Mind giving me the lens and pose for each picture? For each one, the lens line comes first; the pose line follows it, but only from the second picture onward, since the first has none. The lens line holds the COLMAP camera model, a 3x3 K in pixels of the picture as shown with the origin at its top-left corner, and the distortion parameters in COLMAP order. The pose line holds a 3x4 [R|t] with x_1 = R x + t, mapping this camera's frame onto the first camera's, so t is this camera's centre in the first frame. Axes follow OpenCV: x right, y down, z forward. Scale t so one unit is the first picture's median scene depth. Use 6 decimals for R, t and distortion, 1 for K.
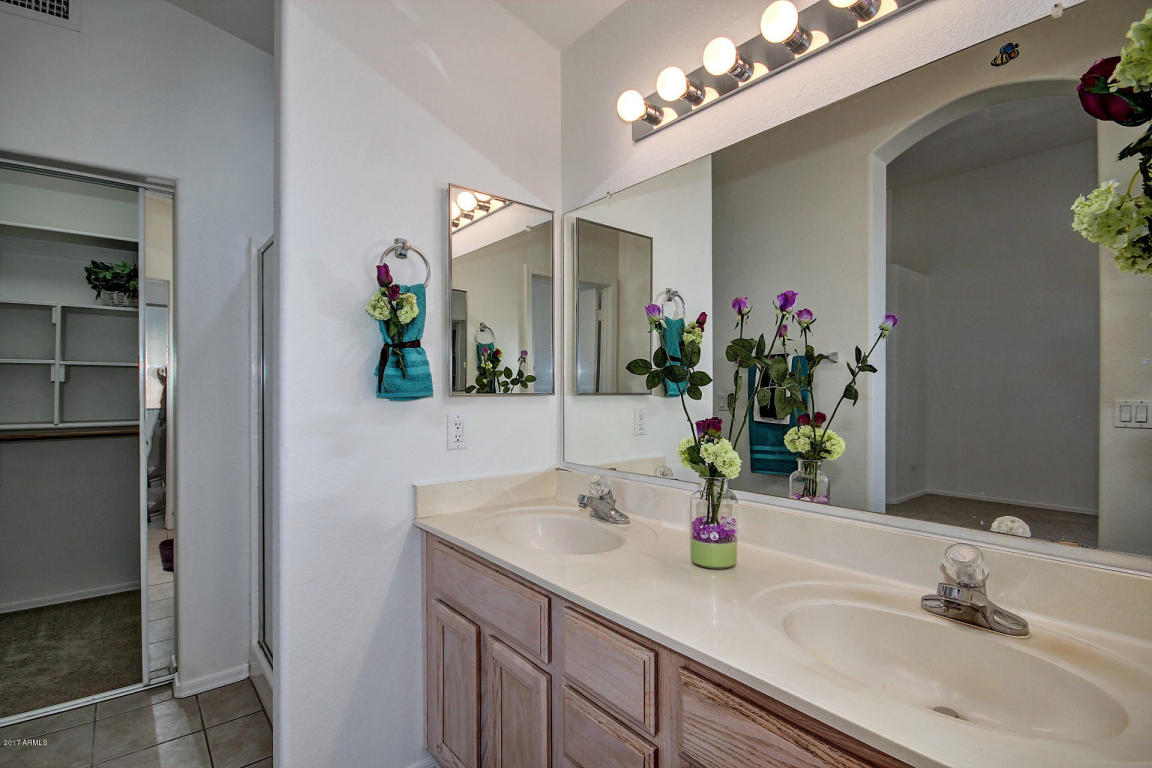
lens RADIAL K [[535.8, 0, 570.3], [0, 535.8, 387.8], [0, 0, 1]] dist [0.008301, -0.004988]
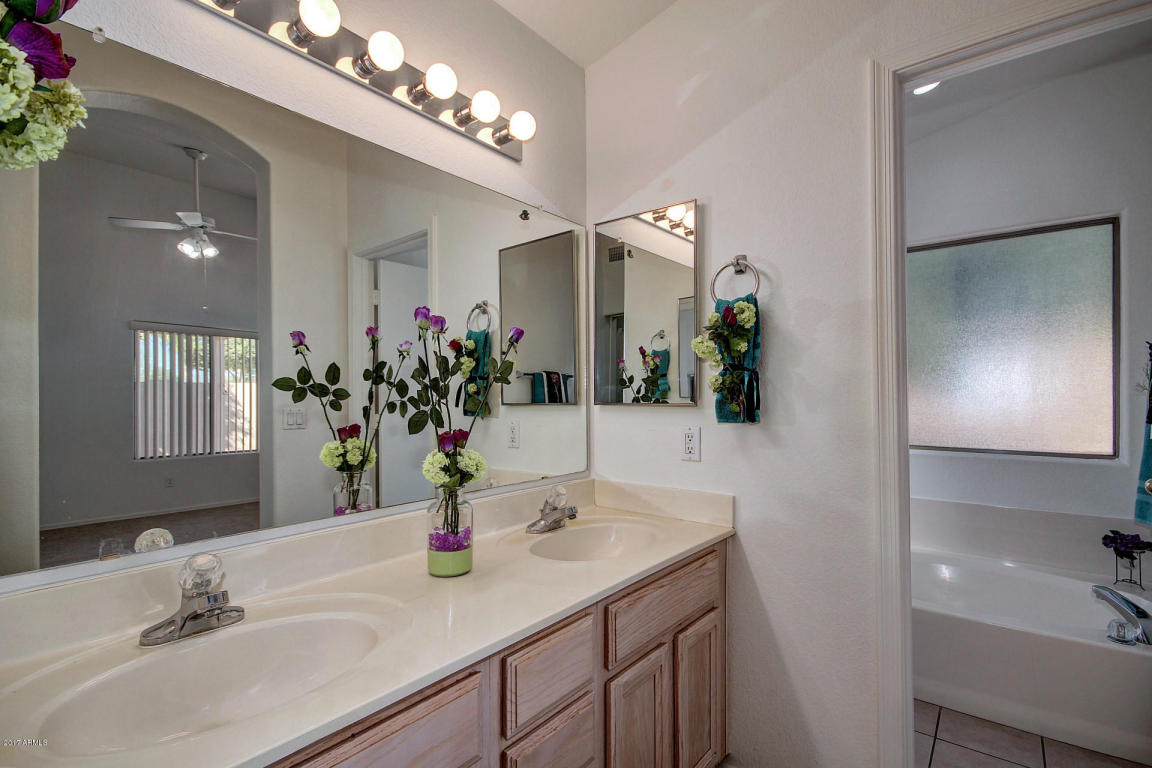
lens RADIAL K [[535.8, 0, 582.4], [0, 535.8, 389.4], [0, 0, 1]] dist [0.008301, -0.004988]
pose [[-0.211560, 0.017857, 0.977202, -0.842855], [0.007764, 0.999832, -0.016589, -0.000482], [-0.977334, 0.004077, -0.211663, 1.025450]]
